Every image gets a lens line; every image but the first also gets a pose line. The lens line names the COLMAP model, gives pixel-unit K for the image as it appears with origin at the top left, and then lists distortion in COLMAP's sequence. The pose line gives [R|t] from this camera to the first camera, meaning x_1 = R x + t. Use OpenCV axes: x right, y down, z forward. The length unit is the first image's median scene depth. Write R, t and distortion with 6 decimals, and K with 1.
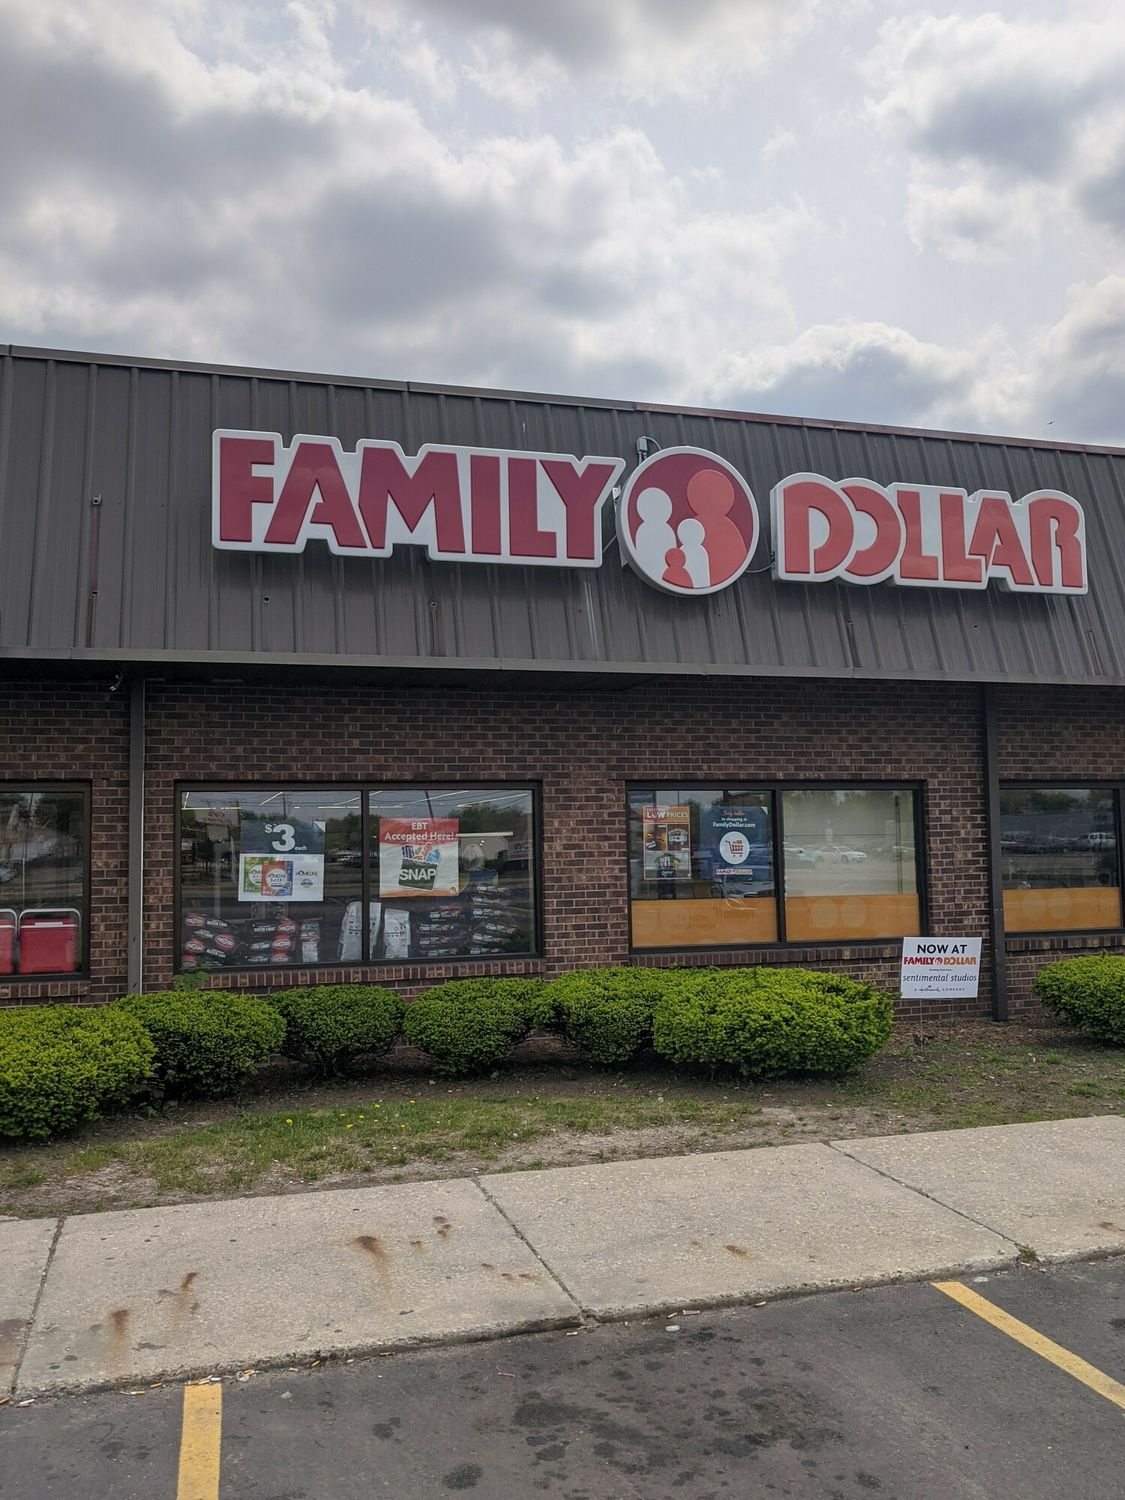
lens RADIAL K [[1130.4, 0, 562.6], [0, 1130.4, 750.8], [0, 0, 1]] dist [0.003325, 0.000647]
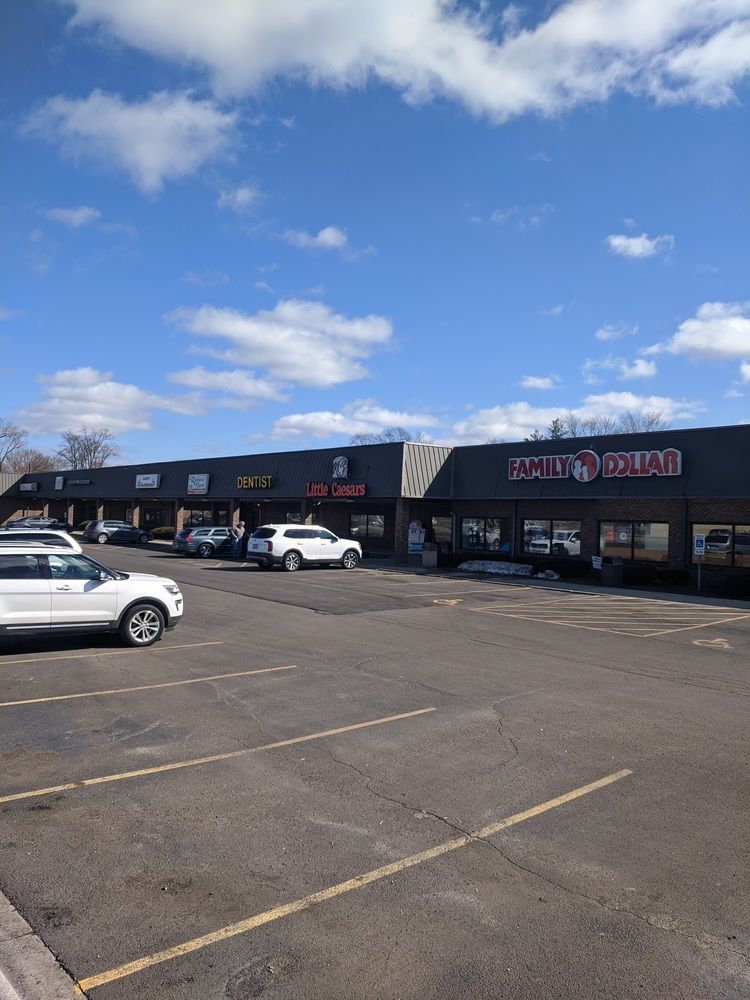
lens RADIAL K [[753.6, 0, 374.9], [0, 753.6, 500.2], [0, 0, 1]] dist [0.003325, 0.000647]
pose [[0.427376, 0.005362, -0.904058, 2.600823], [0.046754, 0.998513, 0.028024, -0.191636], [0.902864, -0.054245, 0.426490, -1.146546]]
